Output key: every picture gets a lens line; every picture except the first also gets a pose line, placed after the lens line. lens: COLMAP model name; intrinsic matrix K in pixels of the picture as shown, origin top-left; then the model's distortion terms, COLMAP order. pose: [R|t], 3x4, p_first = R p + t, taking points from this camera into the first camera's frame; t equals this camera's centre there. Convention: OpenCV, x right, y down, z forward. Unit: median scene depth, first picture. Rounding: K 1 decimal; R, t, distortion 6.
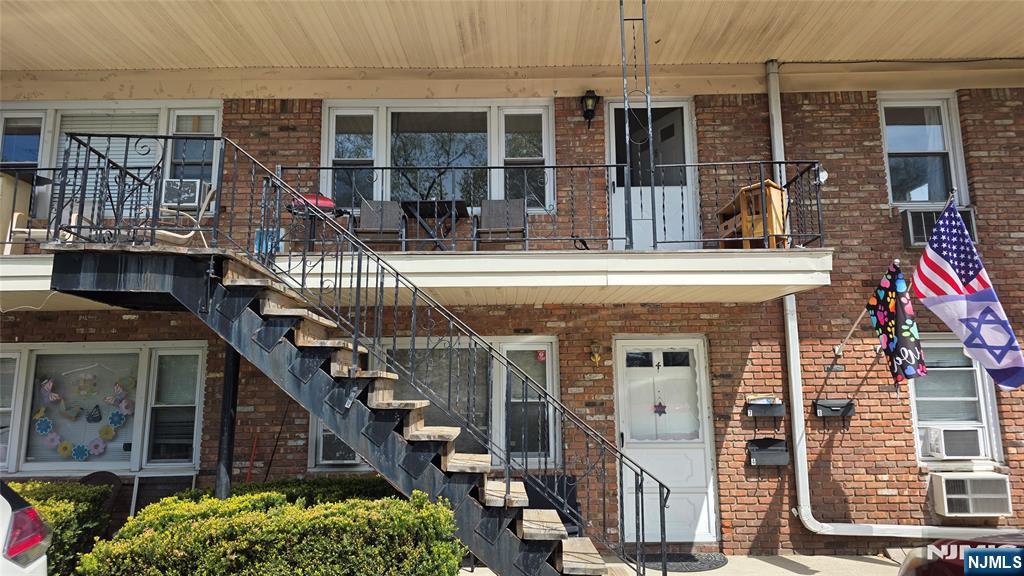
lens RADIAL K [[686.6, 0, 511.3], [0, 686.6, 288.8], [0, 0, 1]] dist [0.006138, -0.013003]
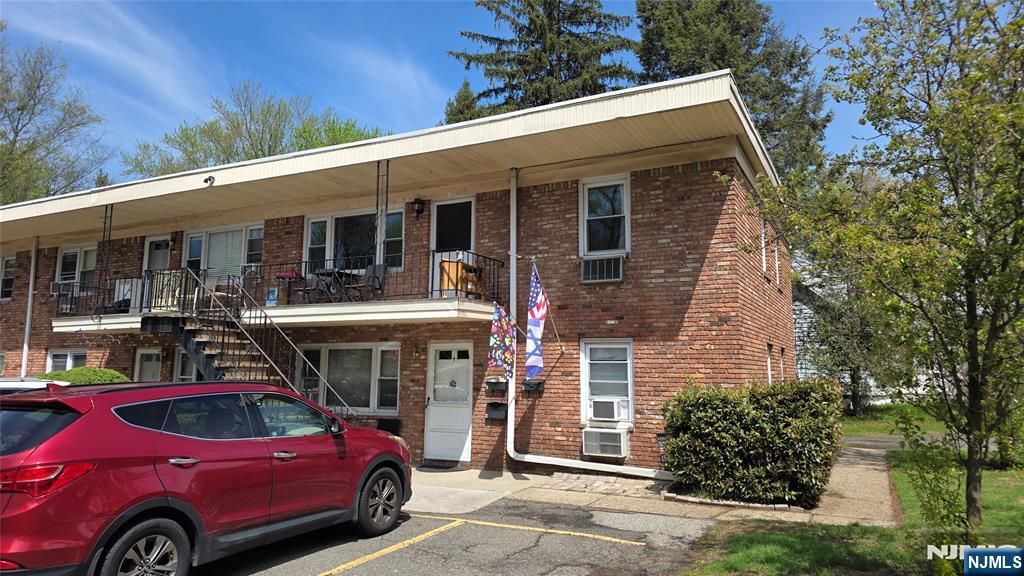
lens RADIAL K [[686.6, 0, 514.3], [0, 686.6, 284.1], [0, 0, 1]] dist [0.006138, -0.013003]
pose [[0.897127, -0.042448, -0.439728, 1.107182], [0.052761, 0.998544, 0.011251, -0.083784], [0.438610, -0.033294, 0.898060, -0.455021]]
